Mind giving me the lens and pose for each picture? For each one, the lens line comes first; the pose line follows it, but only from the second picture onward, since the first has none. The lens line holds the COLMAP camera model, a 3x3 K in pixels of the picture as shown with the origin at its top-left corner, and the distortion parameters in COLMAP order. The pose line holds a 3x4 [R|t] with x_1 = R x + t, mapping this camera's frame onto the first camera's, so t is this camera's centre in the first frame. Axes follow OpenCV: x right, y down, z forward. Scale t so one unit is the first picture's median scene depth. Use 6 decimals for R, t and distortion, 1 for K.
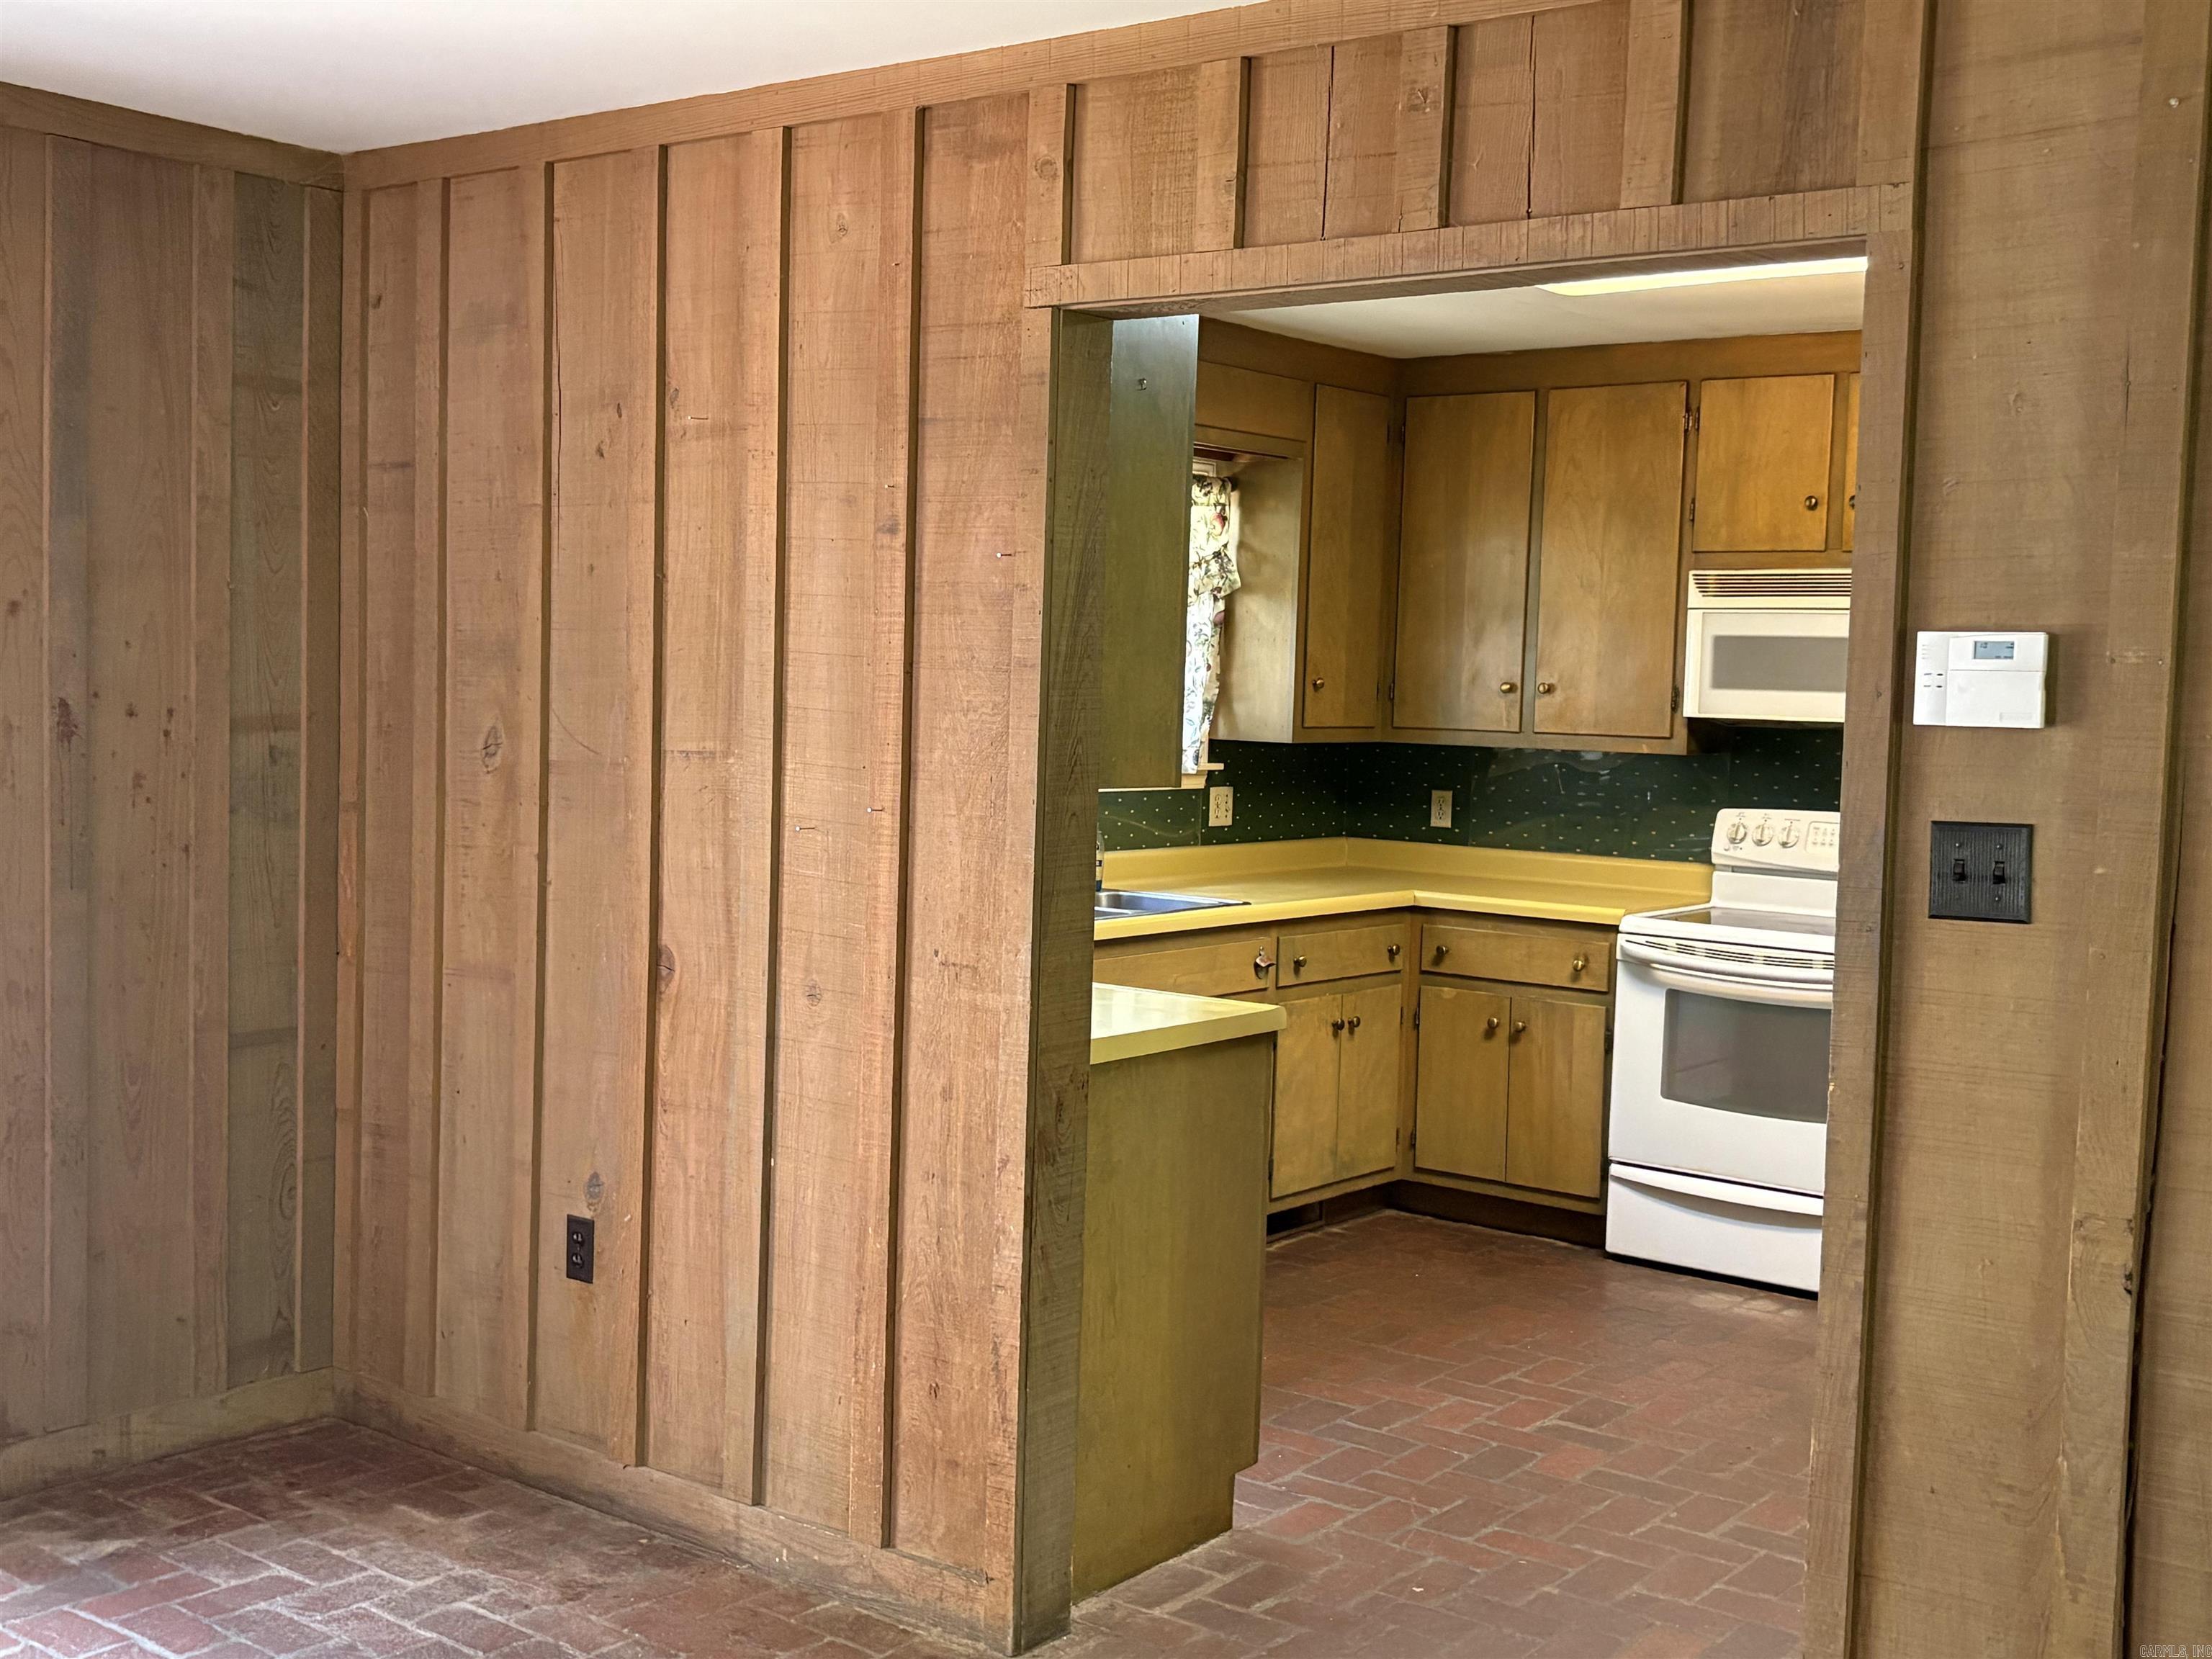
lens RADIAL K [[2423.0, 0, 1099.8], [0, 2423.0, 849.3], [0, 0, 1]] dist [0.068257, 0.000000]
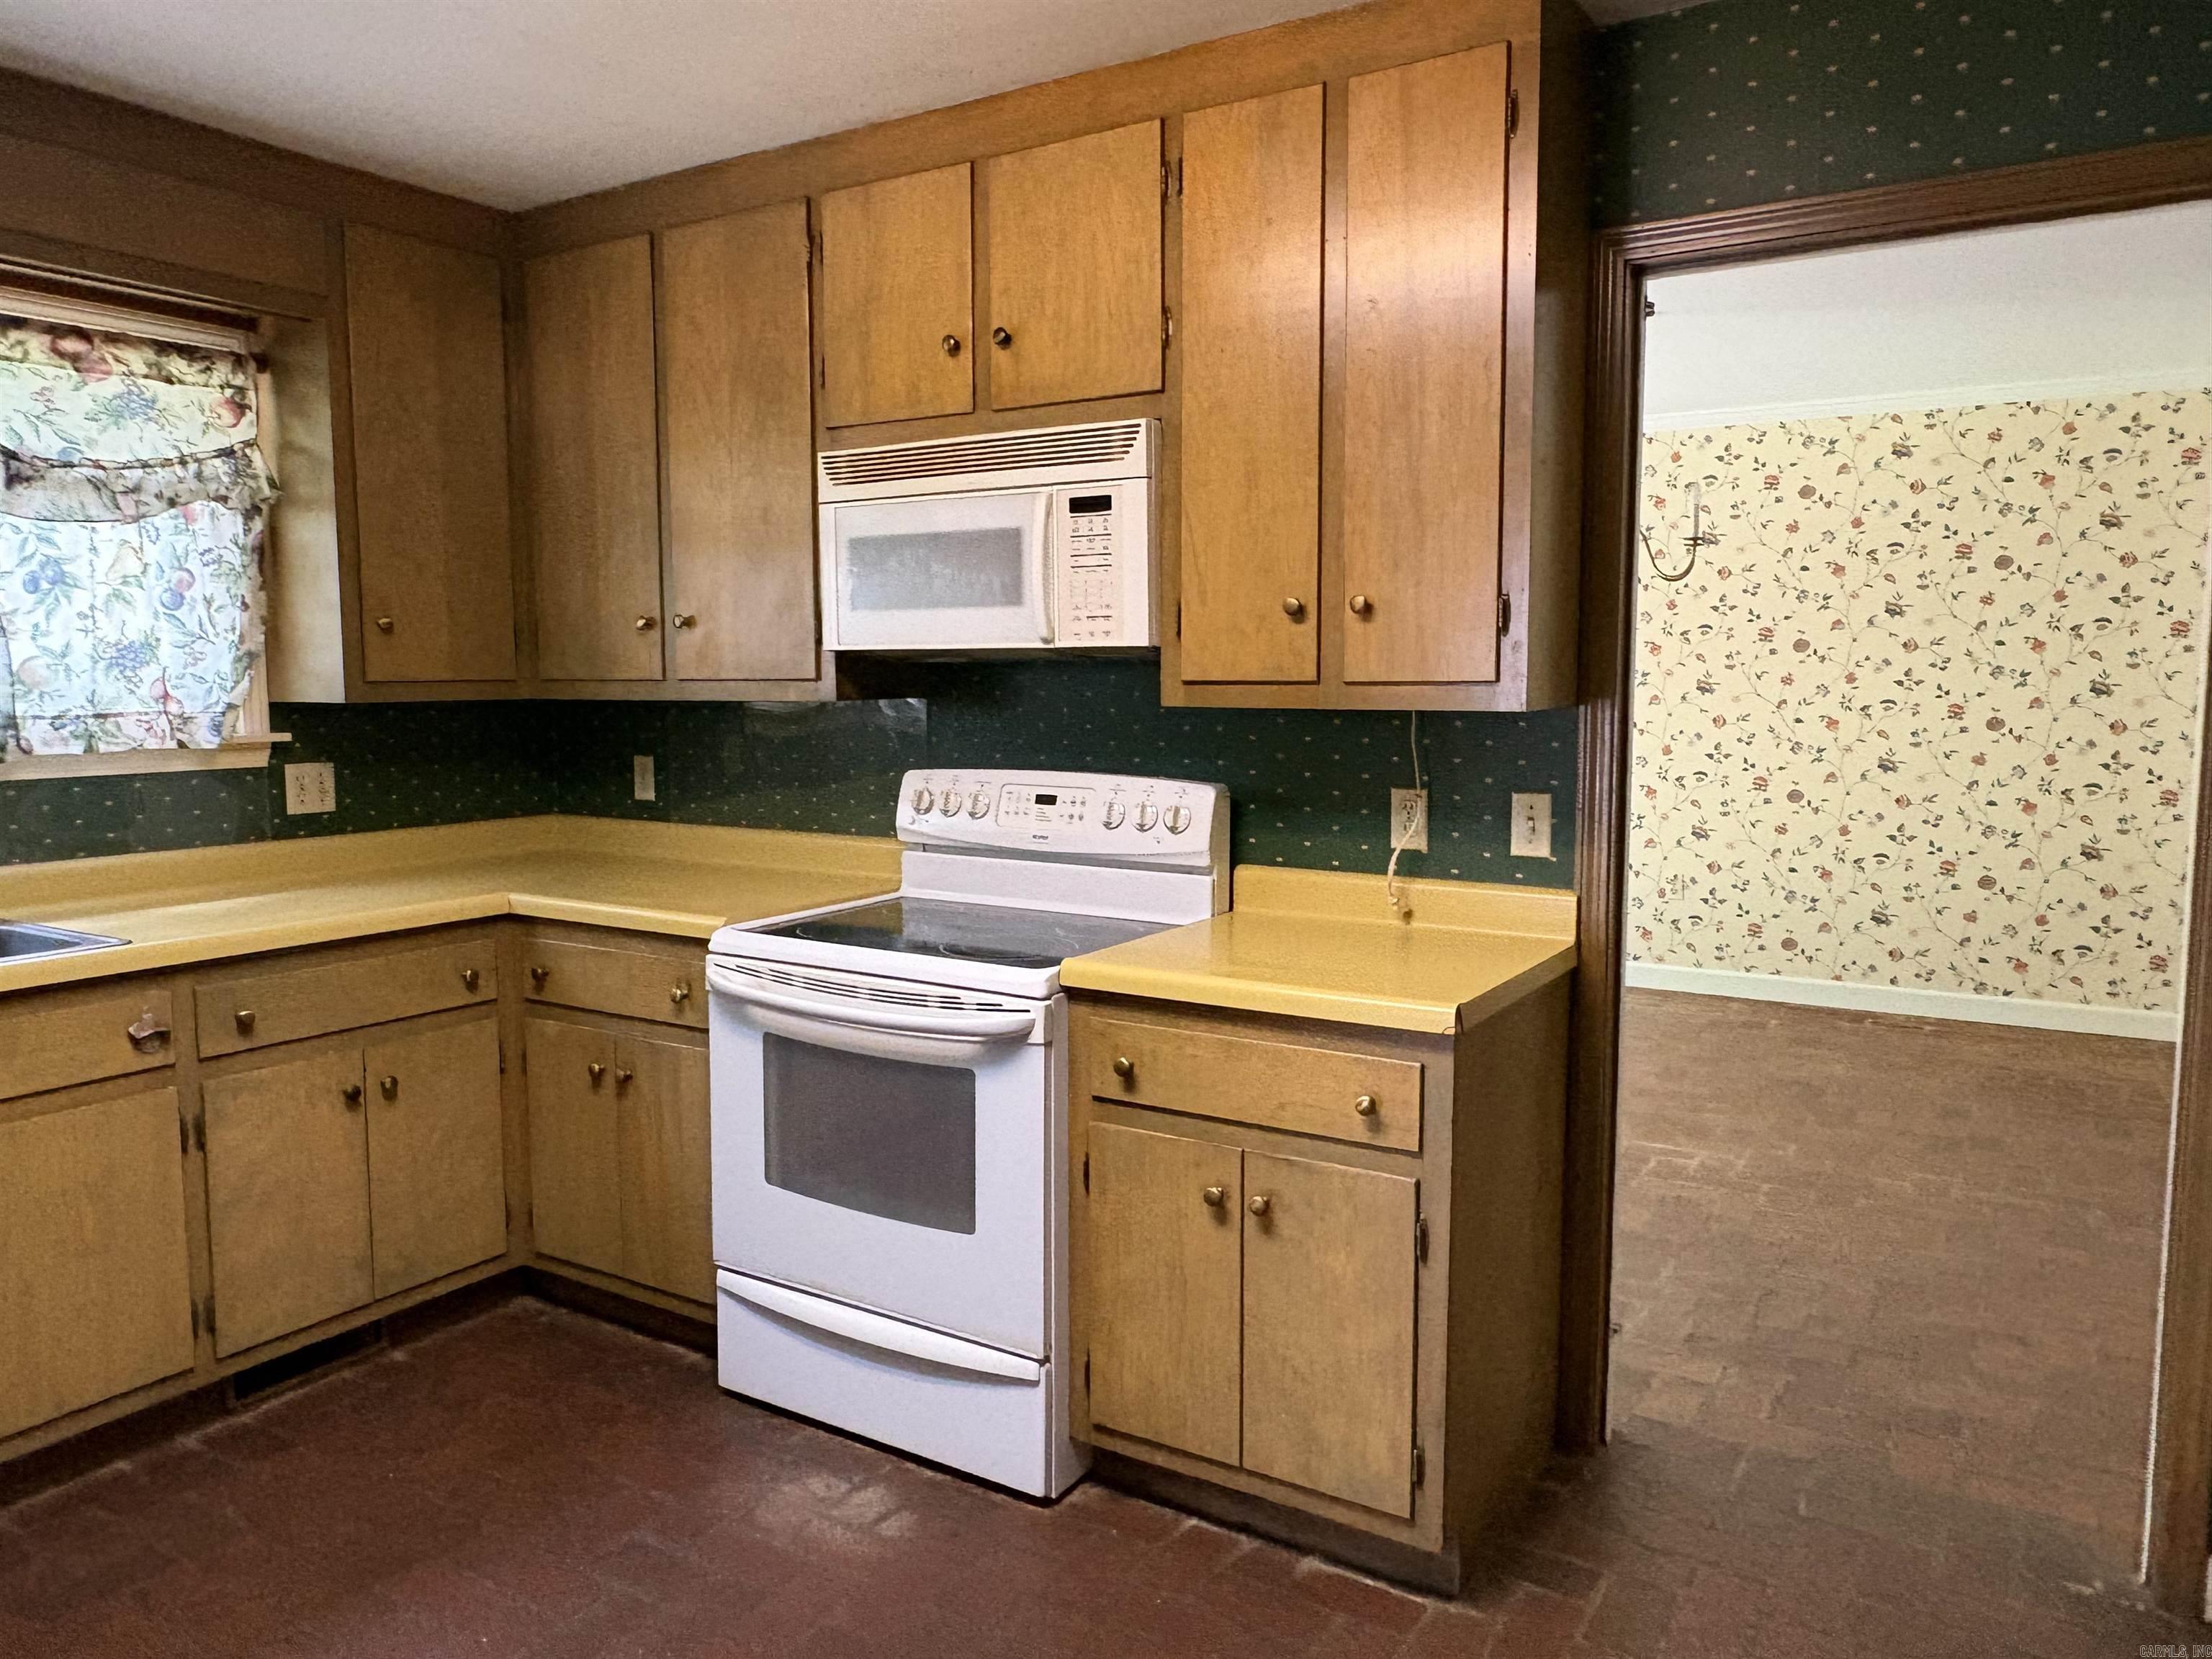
lens RADIAL K [[1532.4, 0, 1110.1], [0, 1532.4, 814.5], [0, 0, 1]] dist [0.004203, 0.001321]
pose [[0.990690, -0.042303, 0.129396, 0.258176], [0.039539, 0.998933, 0.023856, -0.011616], [-0.130268, -0.018517, 0.991306, 0.509081]]
